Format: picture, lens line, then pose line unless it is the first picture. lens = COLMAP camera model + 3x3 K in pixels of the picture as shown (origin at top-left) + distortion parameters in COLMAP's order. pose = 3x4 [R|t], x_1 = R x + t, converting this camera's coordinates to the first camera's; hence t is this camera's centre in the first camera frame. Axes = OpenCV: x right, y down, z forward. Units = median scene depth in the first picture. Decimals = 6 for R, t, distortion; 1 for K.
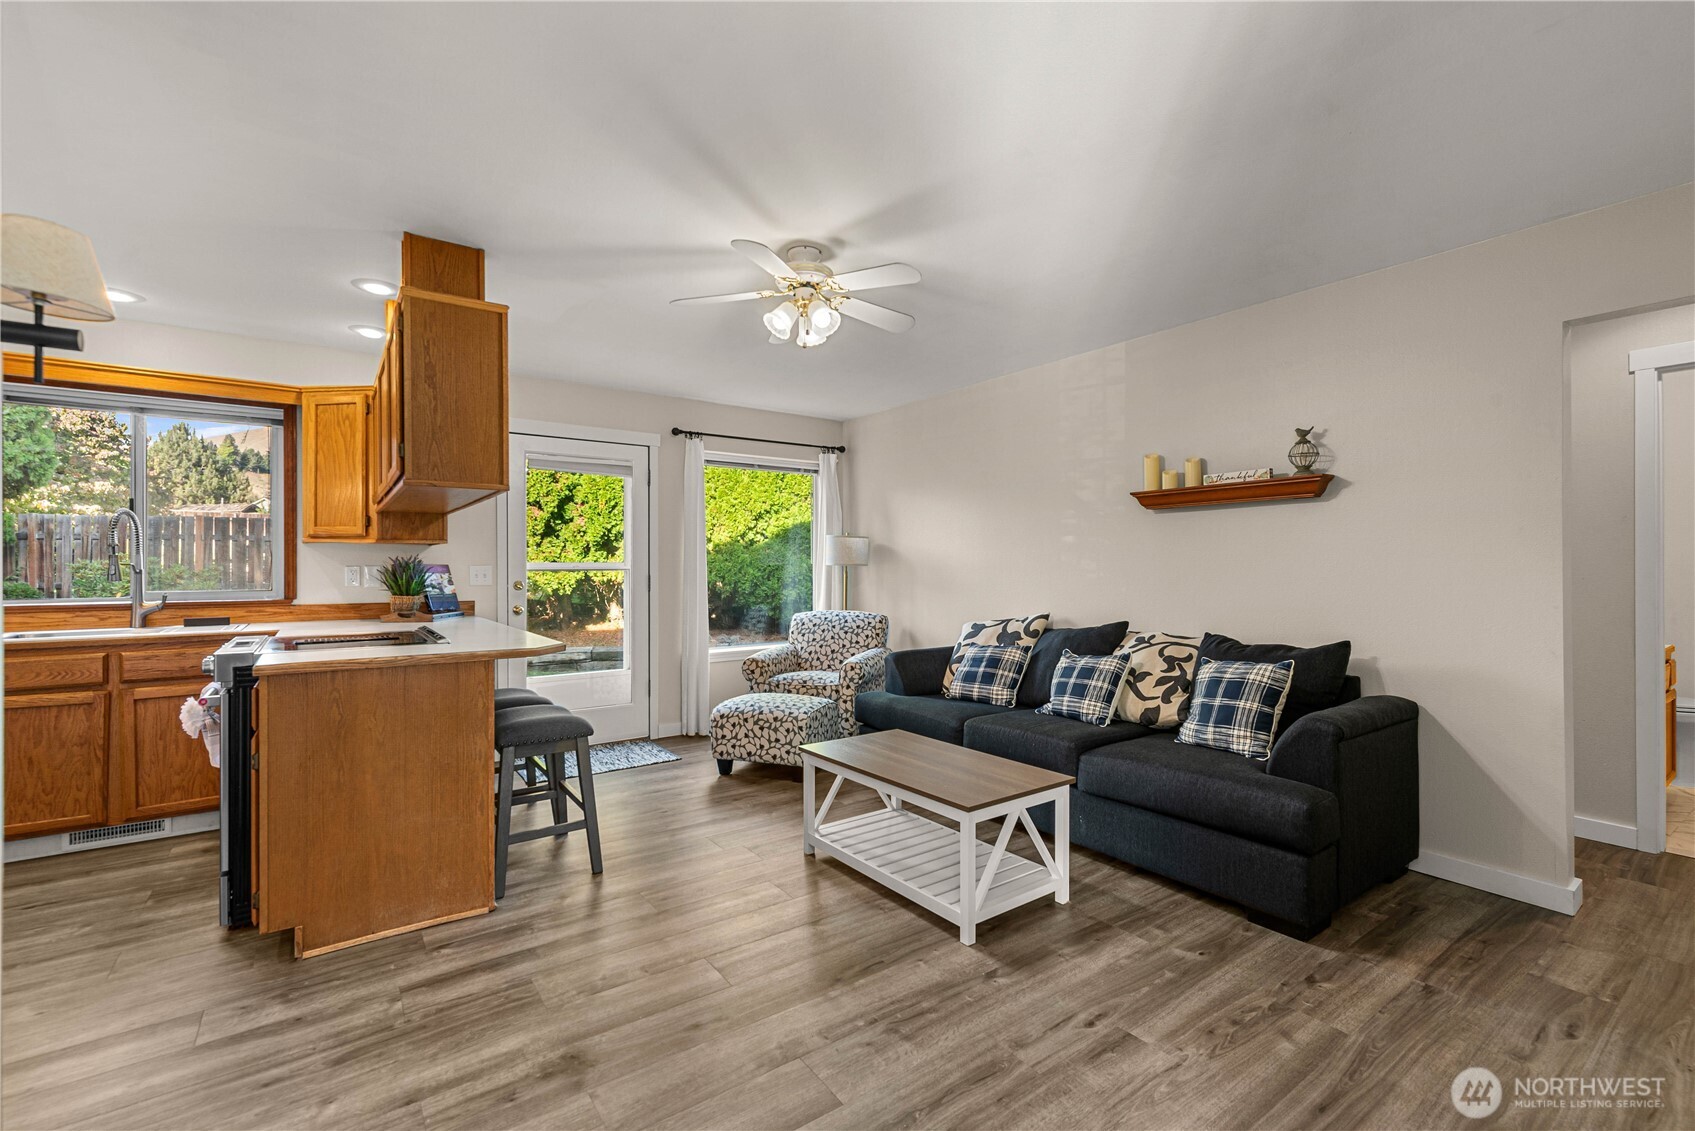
lens RADIAL K [[734.3, 0, 851.4], [0, 734.3, 563.8], [0, 0, 1]] dist [0.004482, -0.000650]
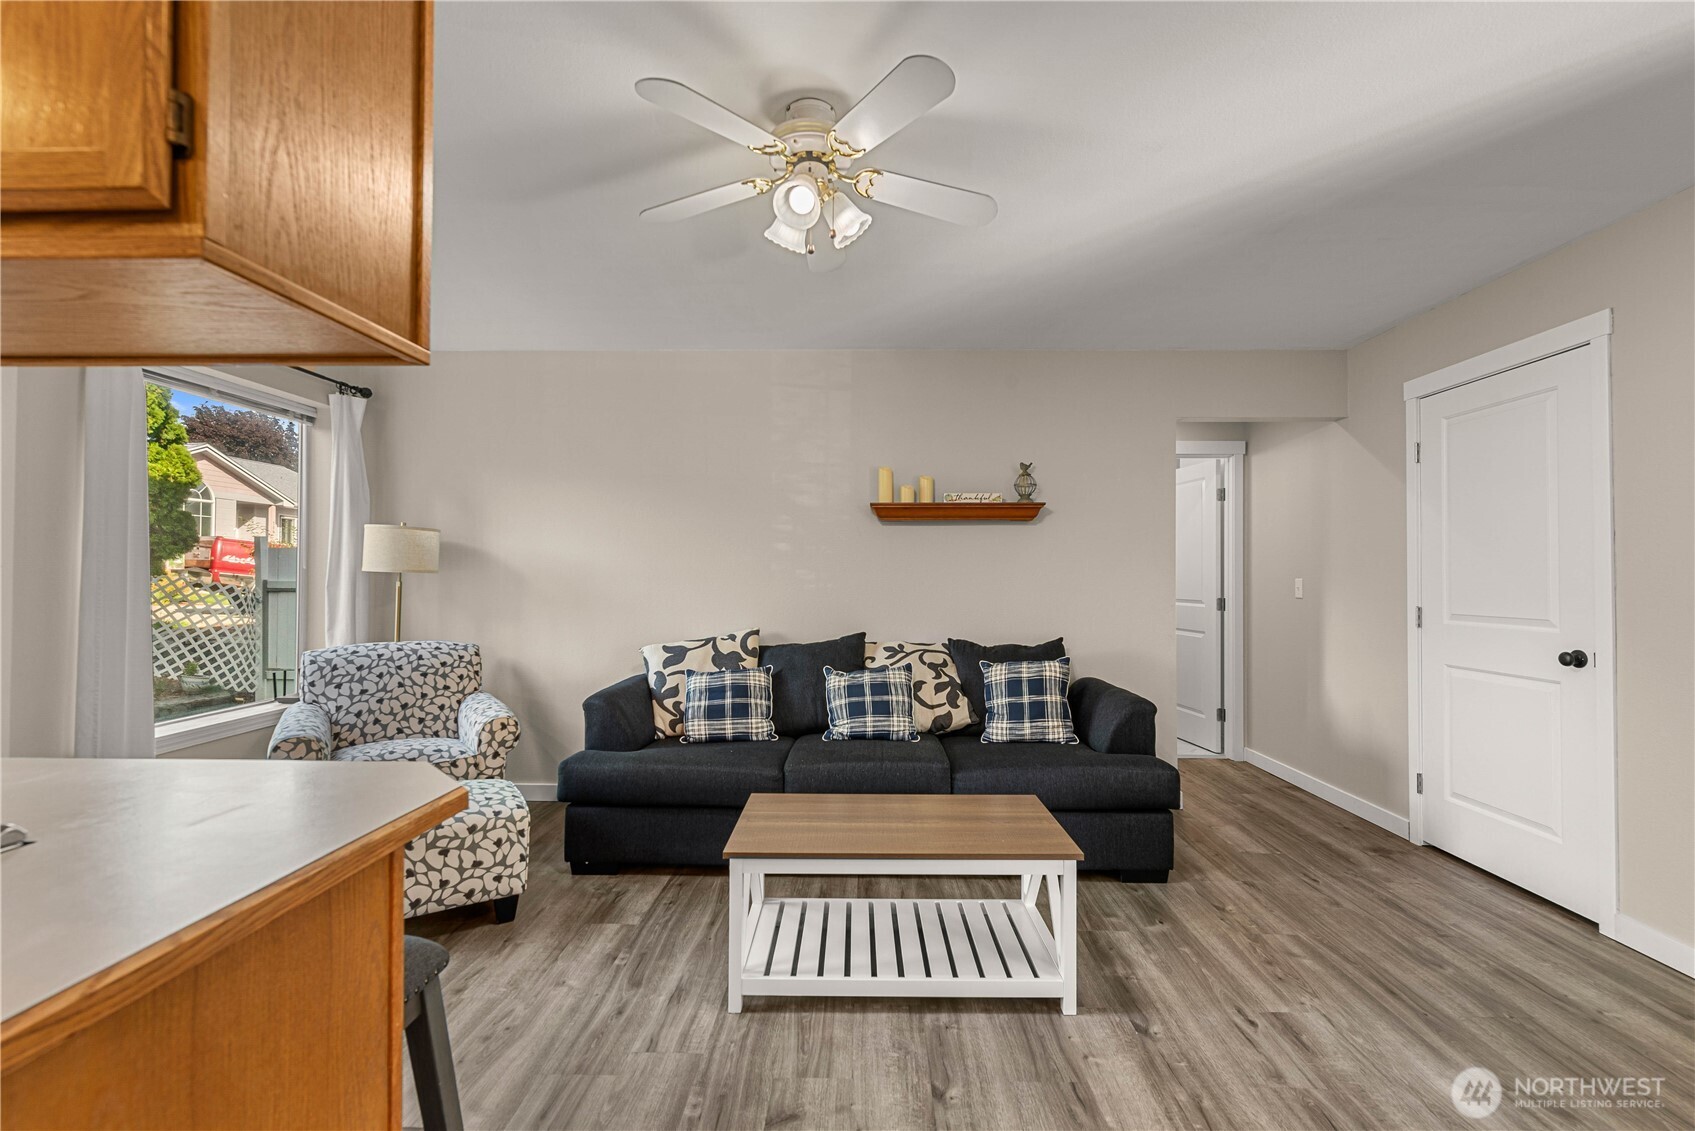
lens RADIAL K [[734.3, 0, 854.3], [0, 734.3, 567.2], [0, 0, 1]] dist [0.004482, -0.000650]
pose [[0.599967, 0.013643, 0.799908, -0.442794], [-0.009057, 0.999906, -0.010261, 0.000702], [-0.799973, -0.001088, 0.600035, 0.432859]]
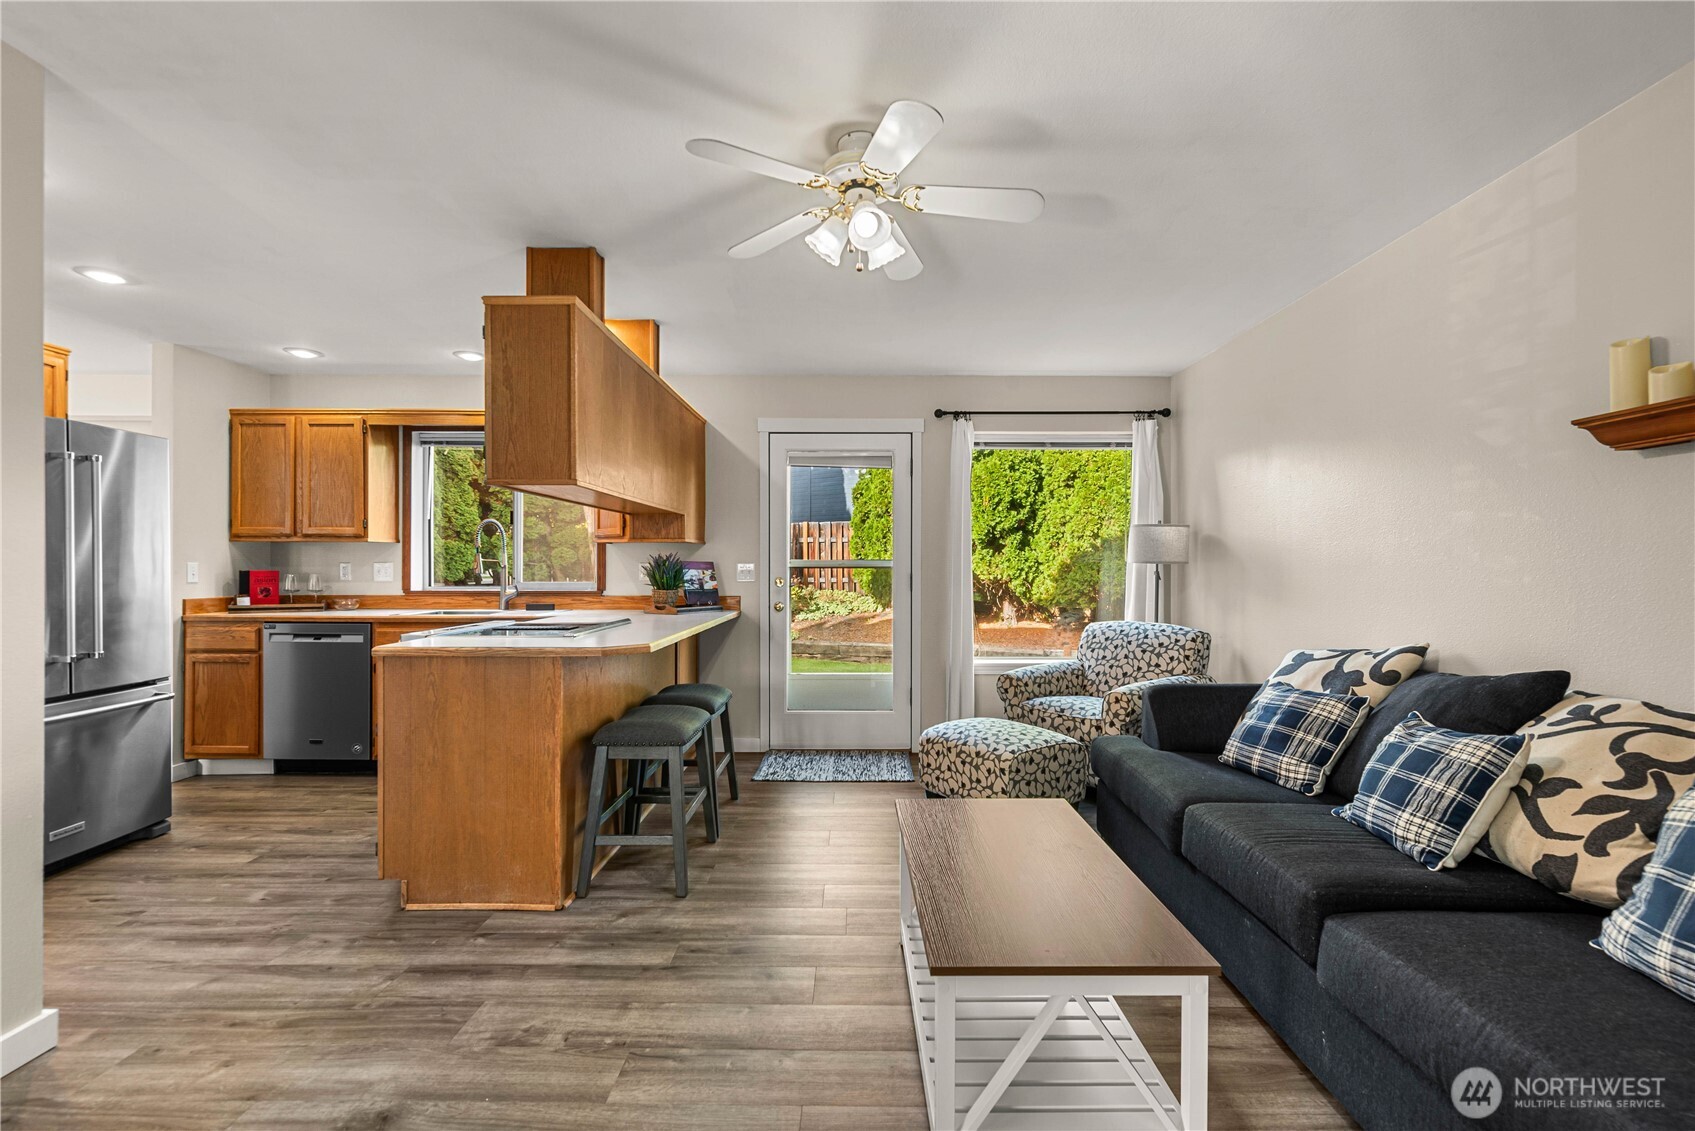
lens RADIAL K [[734.3, 0, 851.8], [0, 734.3, 564.3], [0, 0, 1]] dist [0.004482, -0.000650]
pose [[0.808112, 0.002127, -0.589025, 0.286019], [-0.000836, 0.999997, 0.002463, 0.002376], [0.589028, -0.001498, 0.808111, 0.300100]]
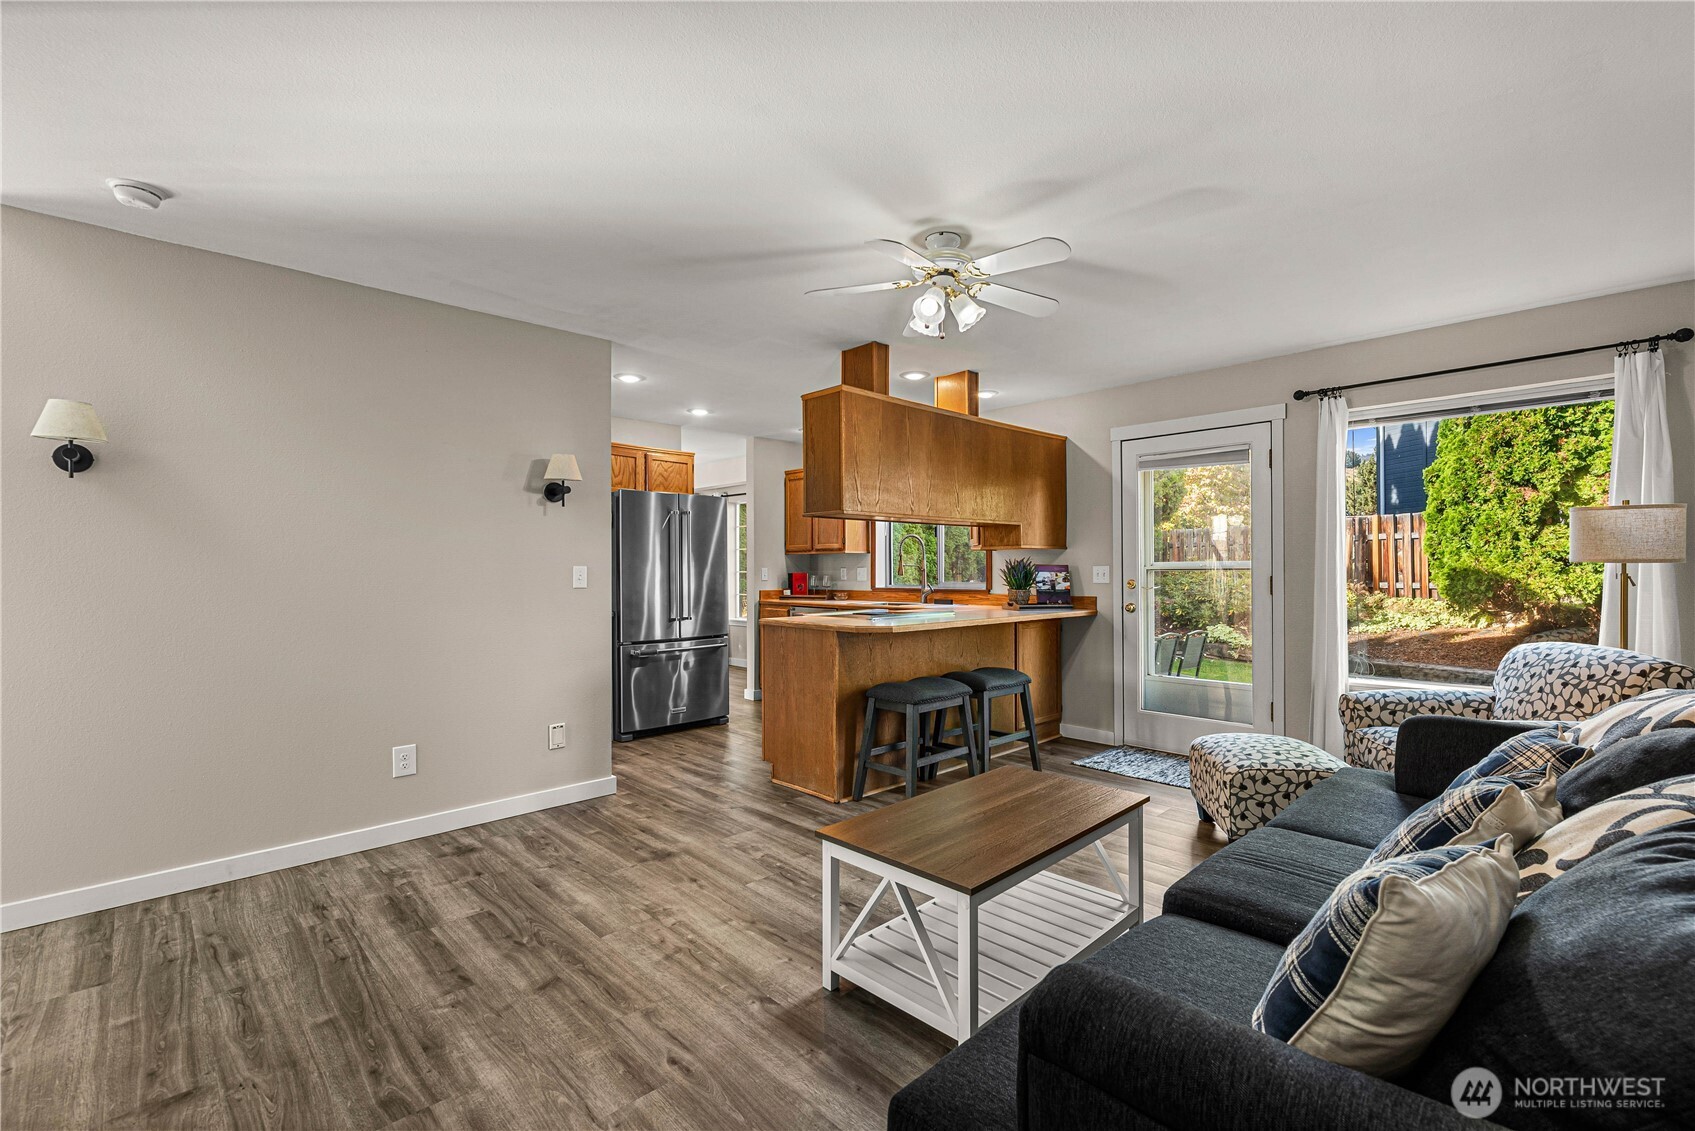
lens RADIAL K [[734.3, 0, 856.5], [0, 734.3, 569.1], [0, 0, 1]] dist [0.004482, -0.000650]
pose [[0.150796, 0.001034, -0.988564, 0.666589], [0.007182, 0.999972, 0.002142, 0.003097], [0.988539, -0.007423, 0.150784, 0.571789]]
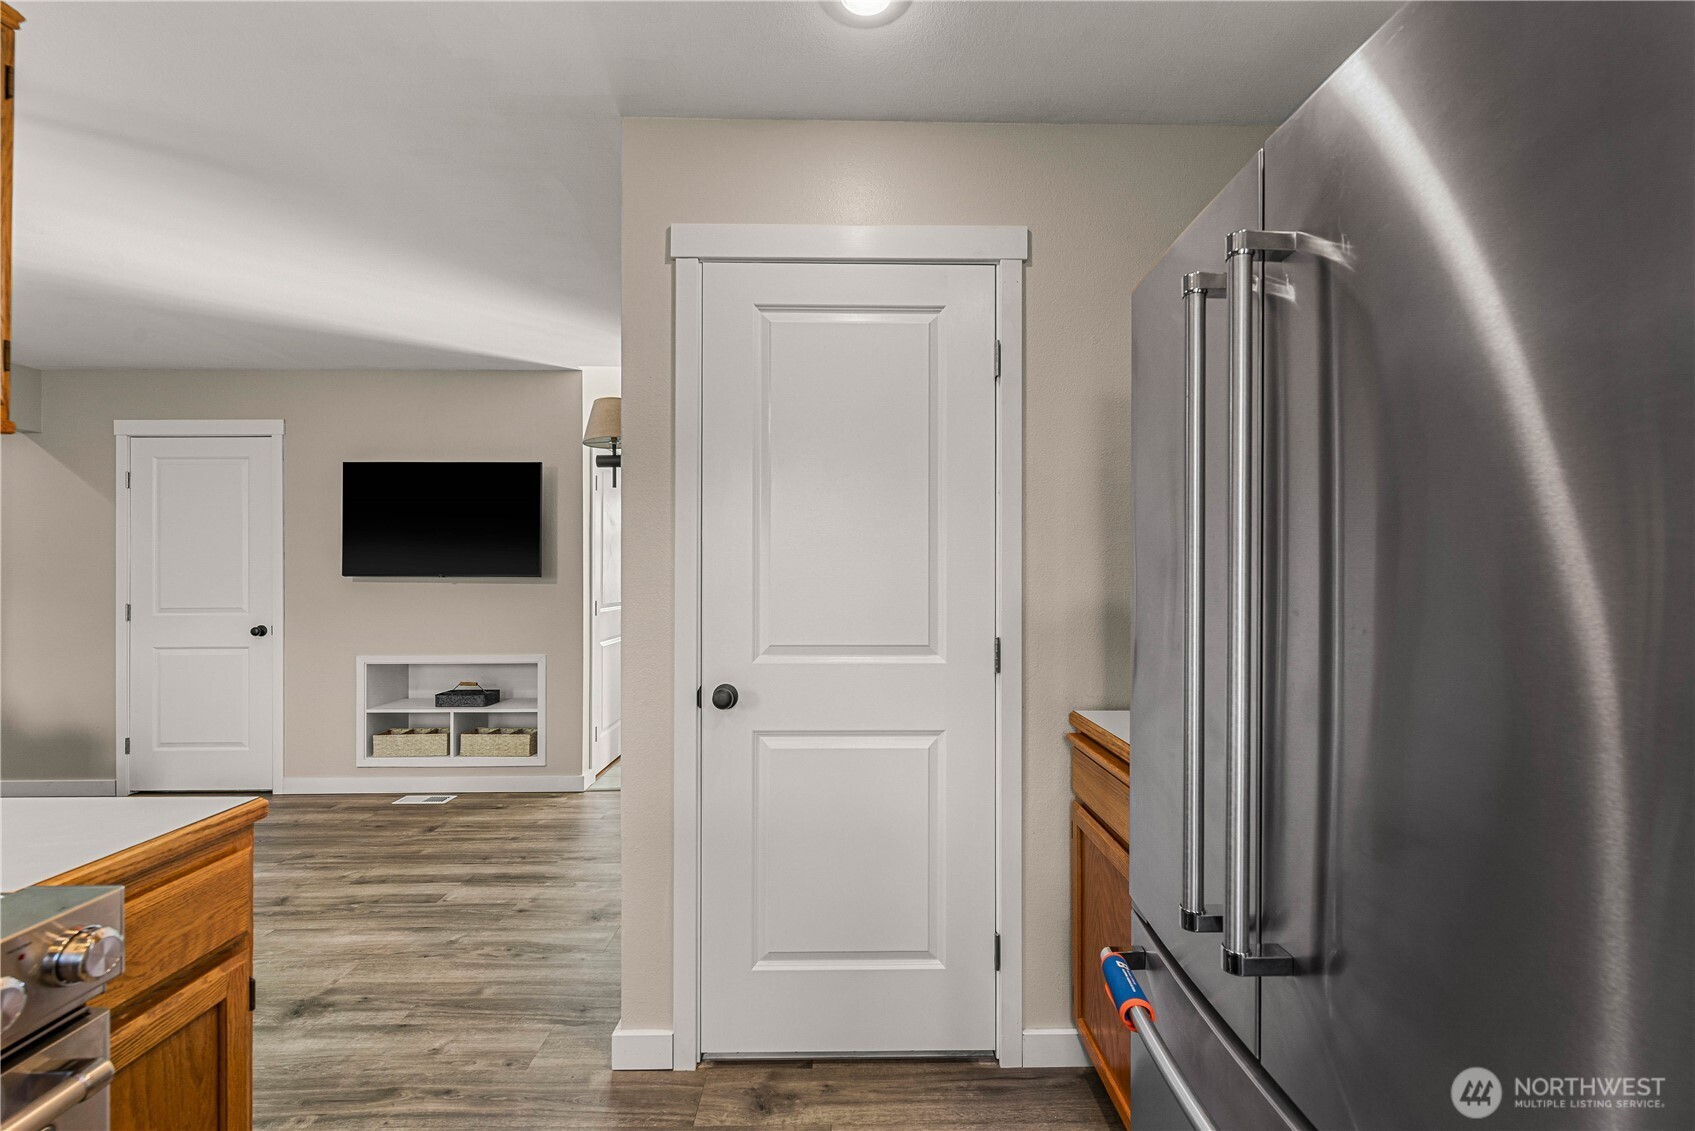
lens RADIAL K [[734.3, 0, 855.9], [0, 734.3, 567.3], [0, 0, 1]] dist [0.004482, -0.000650]
pose [[-0.819097, 0.005623, 0.573627, -0.861662], [-0.001308, 0.999931, -0.011670, -0.011018], [-0.573653, -0.010309, -0.819033, 0.705836]]
